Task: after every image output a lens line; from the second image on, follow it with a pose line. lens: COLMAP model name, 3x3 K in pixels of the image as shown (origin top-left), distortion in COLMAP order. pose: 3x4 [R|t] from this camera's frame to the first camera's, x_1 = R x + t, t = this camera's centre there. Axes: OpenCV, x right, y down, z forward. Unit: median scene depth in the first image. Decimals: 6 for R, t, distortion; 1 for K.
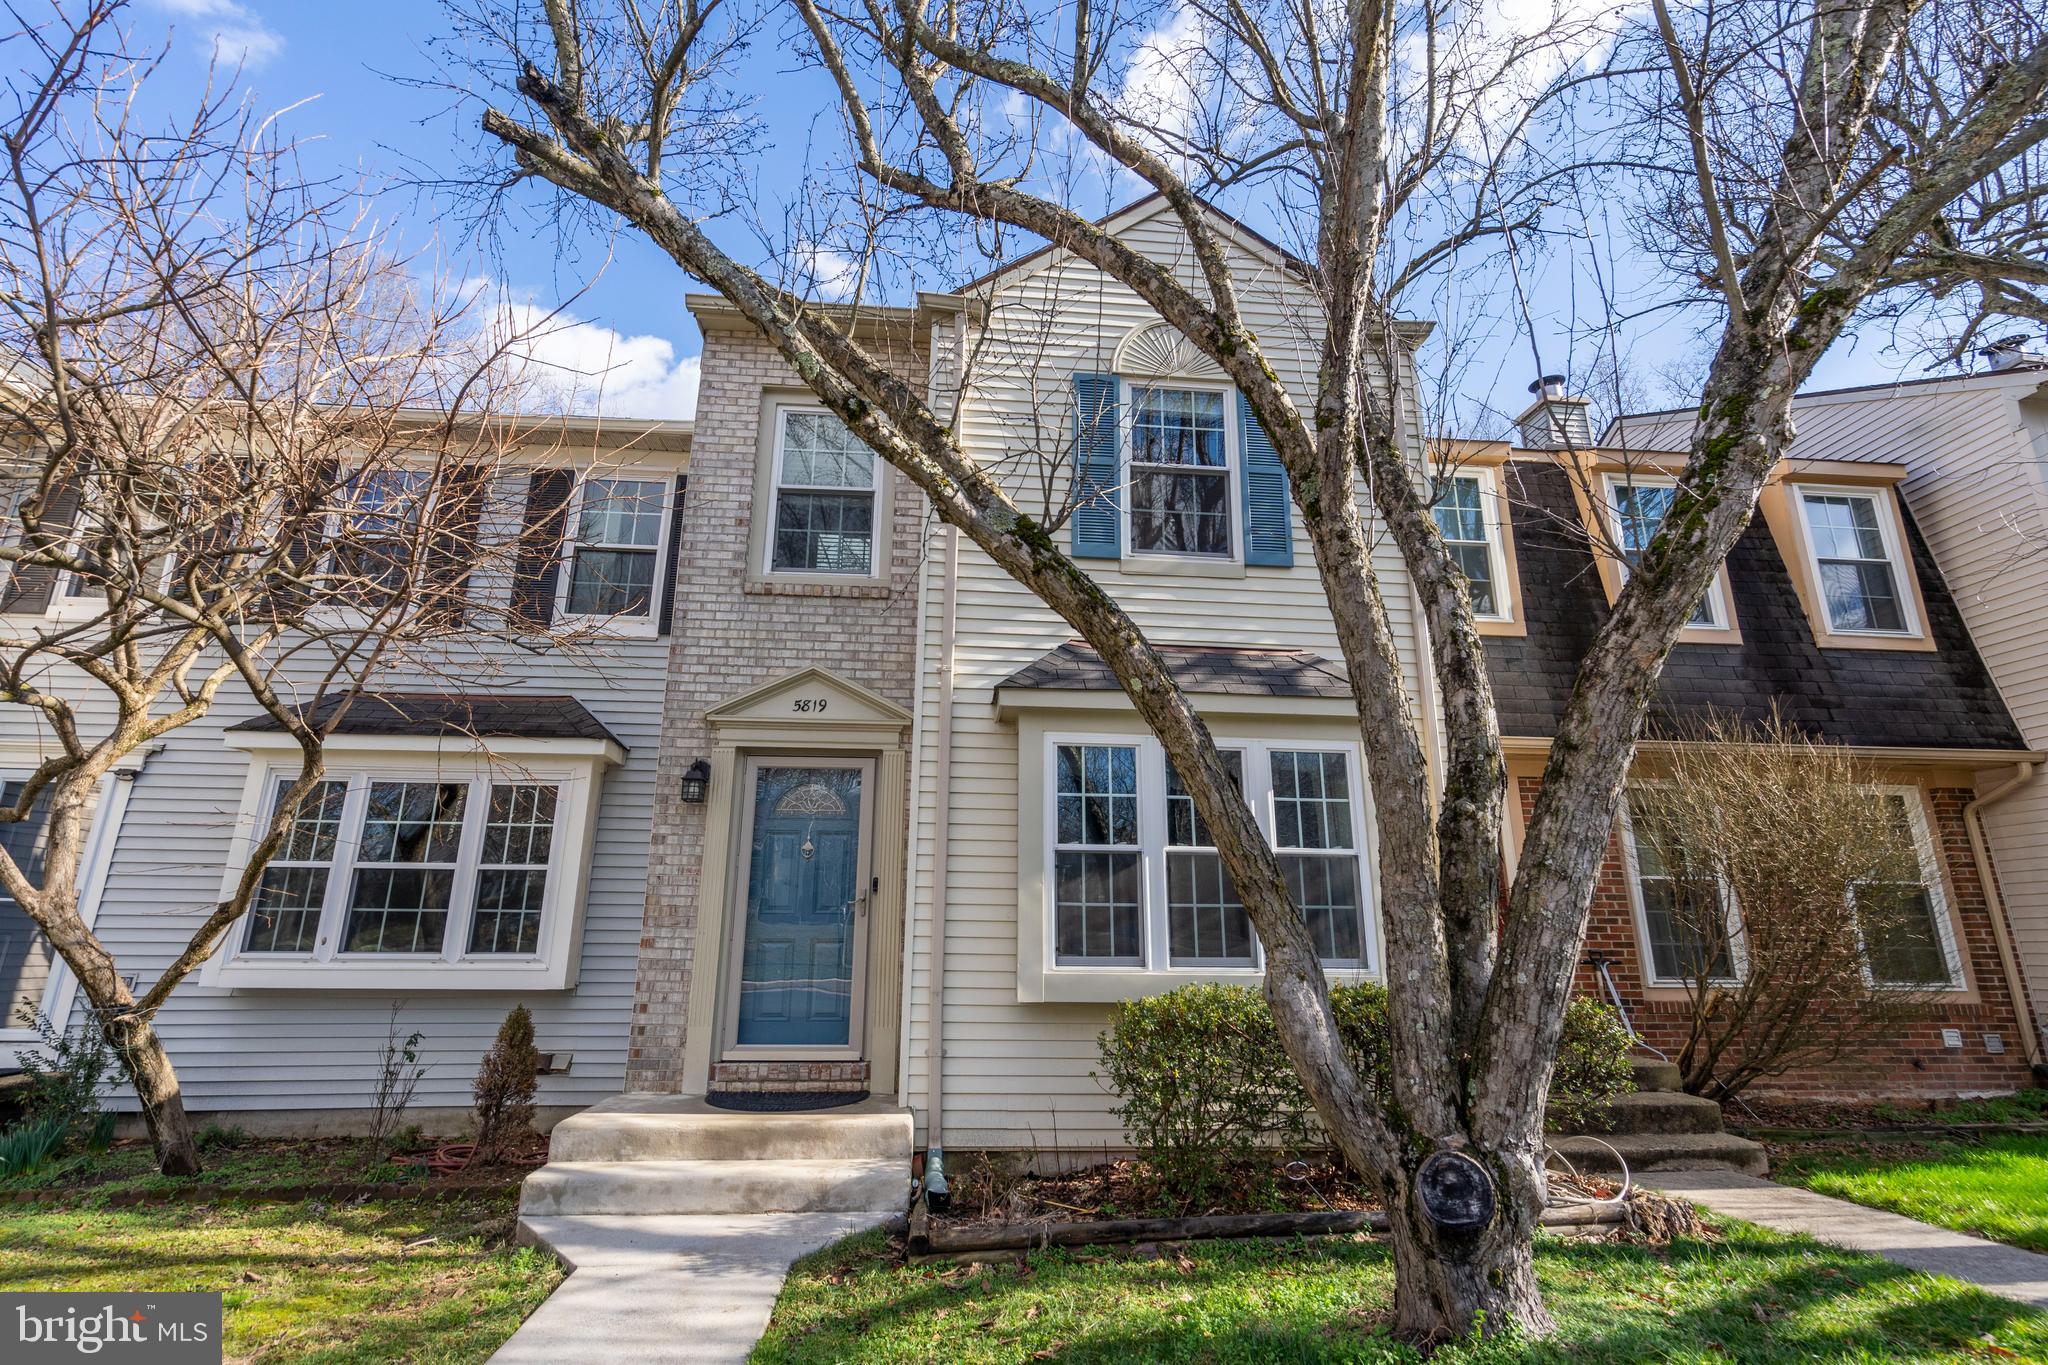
lens RADIAL K [[905.7, 0, 1039.5], [0, 905.7, 685.6], [0, 0, 1]] dist [0.007321, -0.000583]
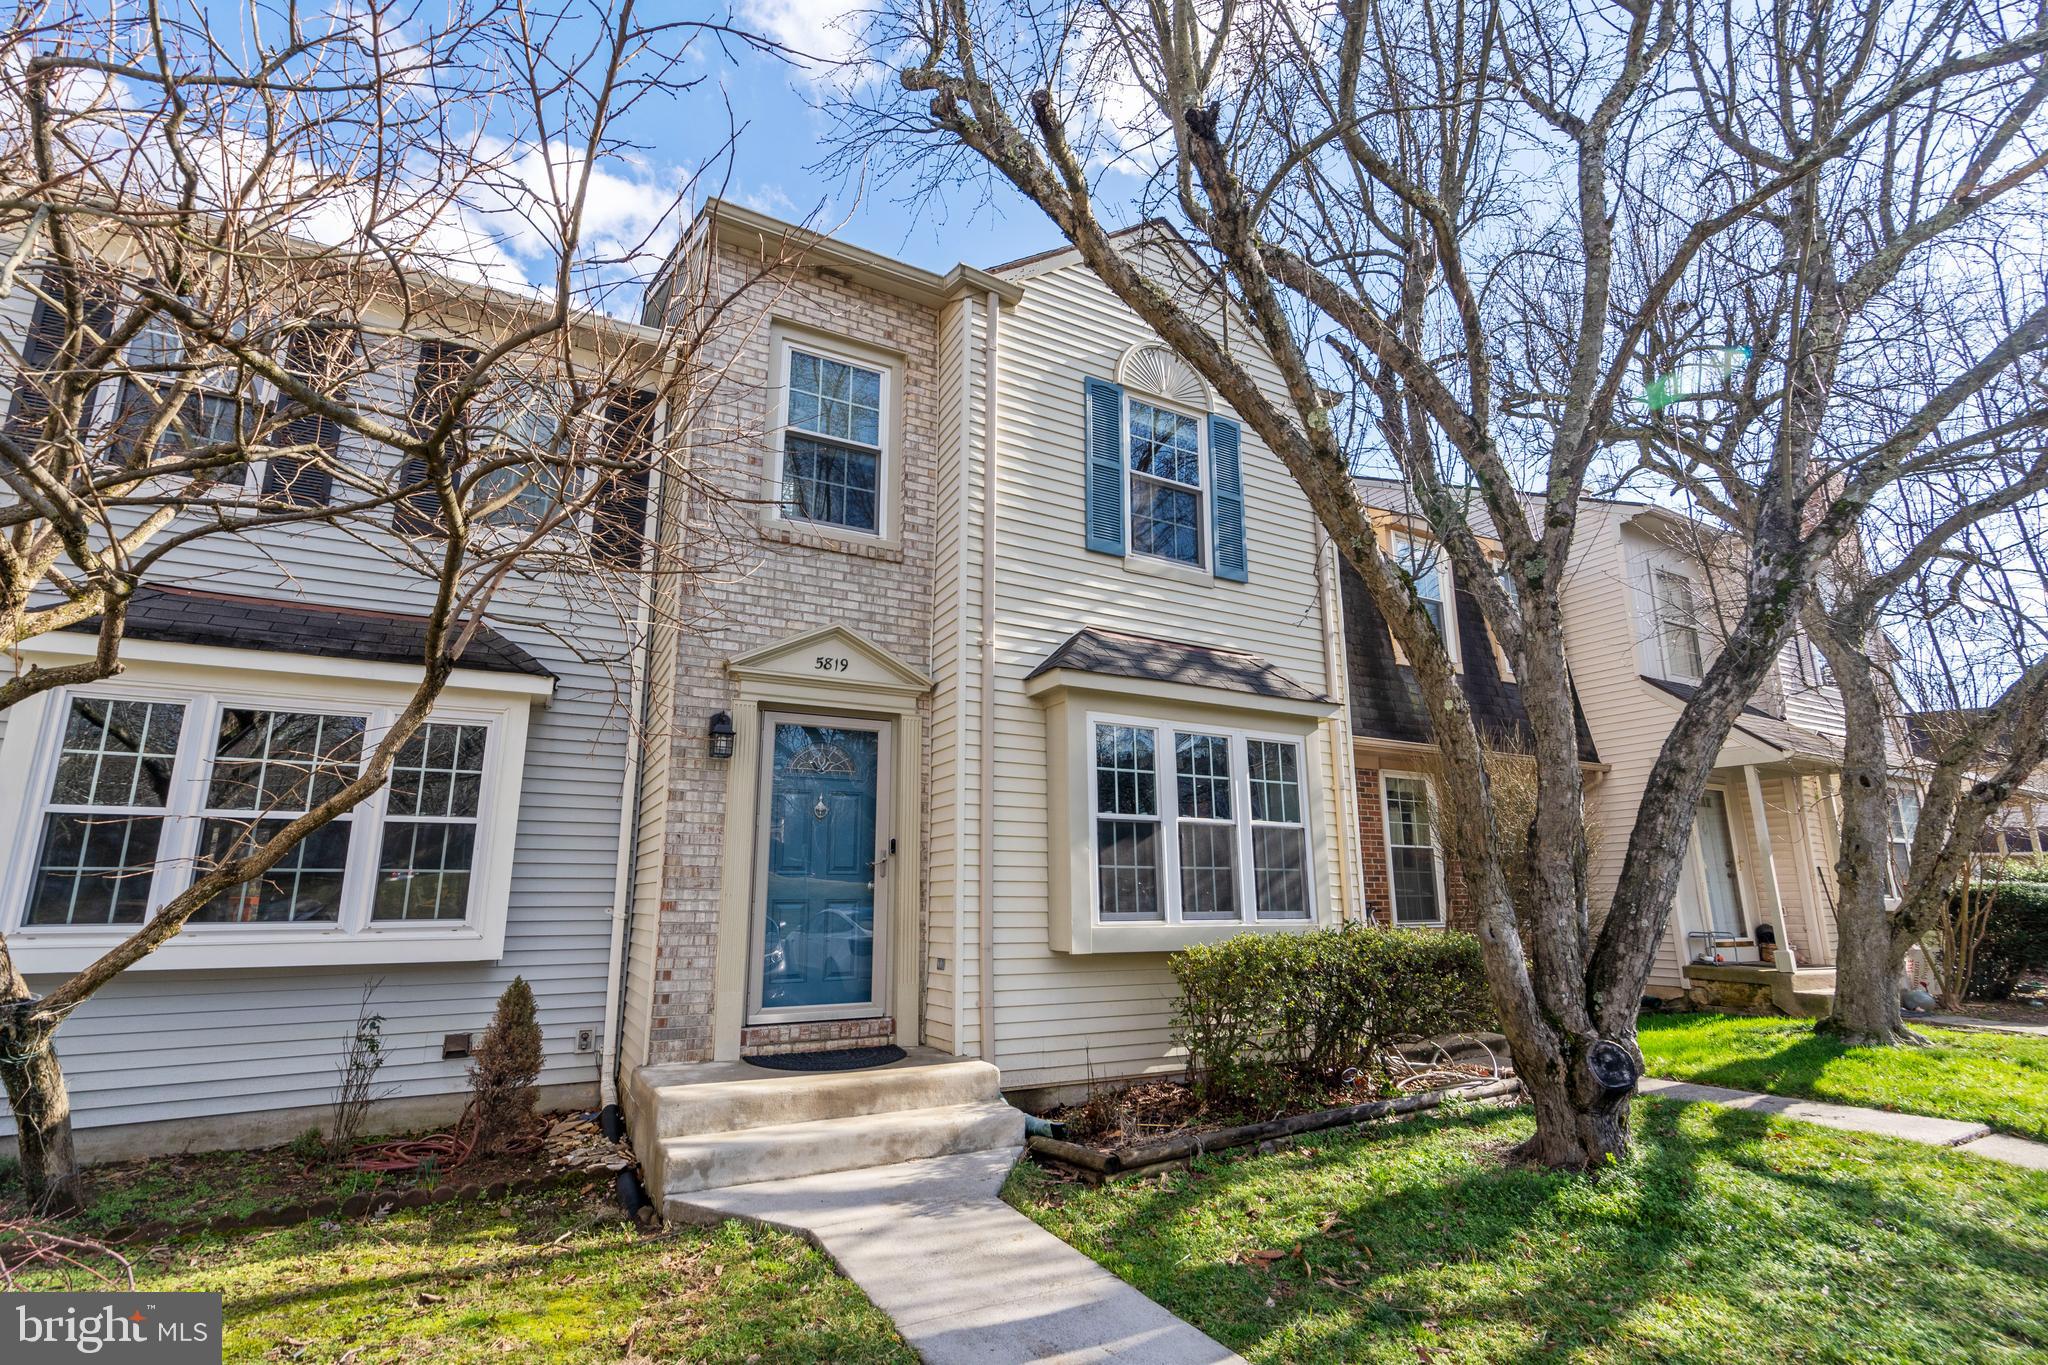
lens RADIAL K [[904.5, 0, 1024.0], [0, 904.5, 682.5], [0, 0, 1]] dist [0.009336, 0.000059]
pose [[0.918930, 0.081582, 0.385891, -0.472685], [-0.098505, 0.994841, 0.024250, -0.002513], [-0.381922, -0.060297, 0.922225, 0.018050]]
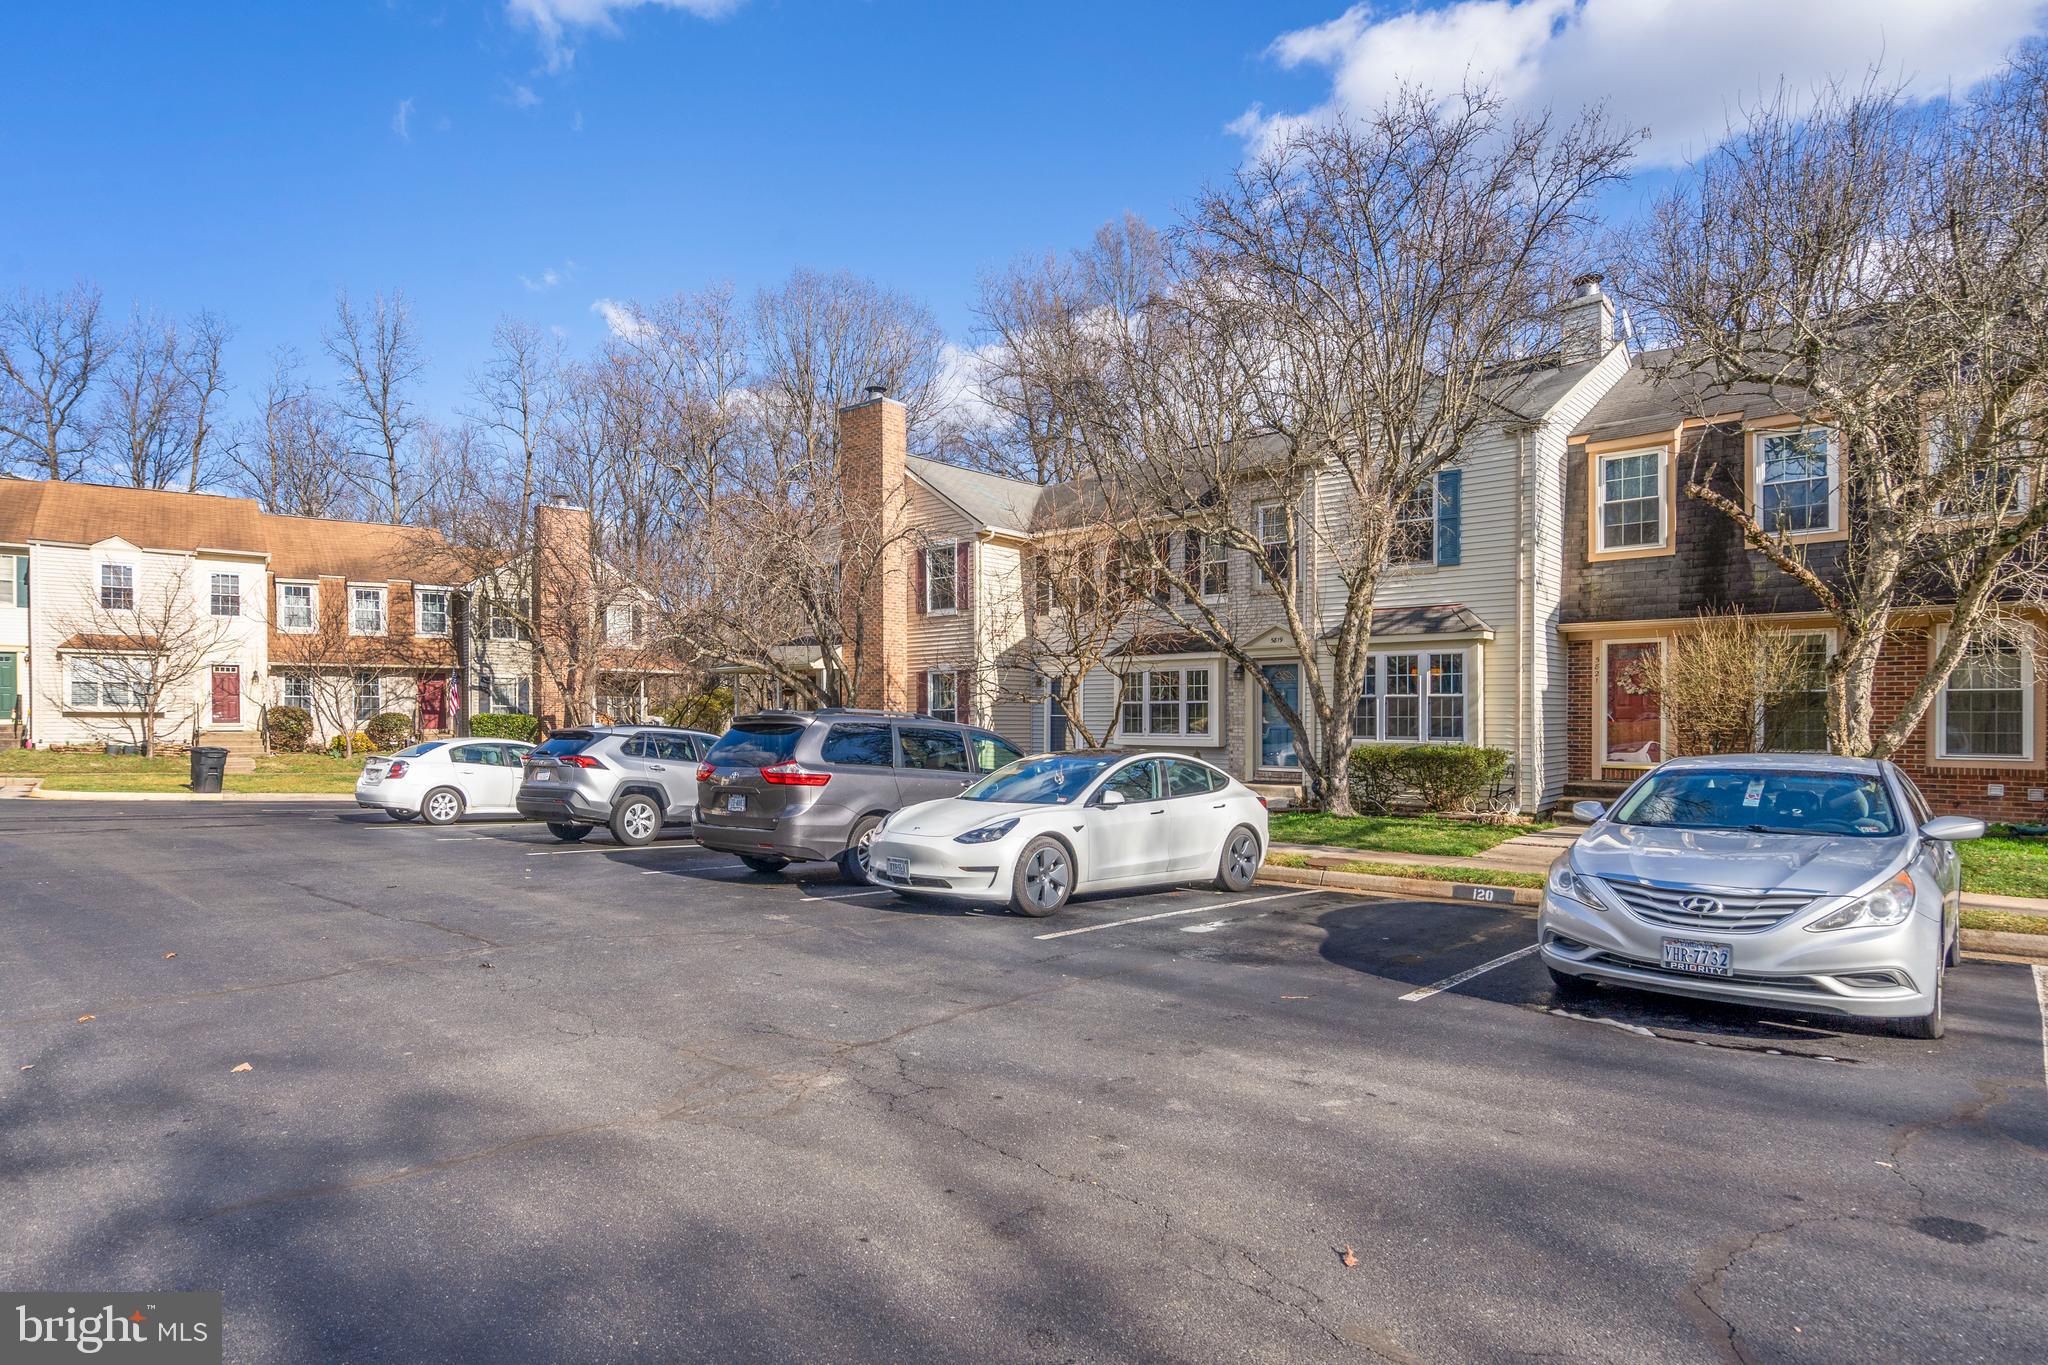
lens RADIAL K [[1143.1, 0, 1021.2], [0, 1143.1, 719.5], [0, 0, 1]] dist [0.022886, -0.000279]
pose [[0.695607, -0.003219, -0.718415, 1.673118], [0.191871, 0.964499, 0.181458, -0.520057], [0.692327, -0.264067, 0.671530, -1.840236]]
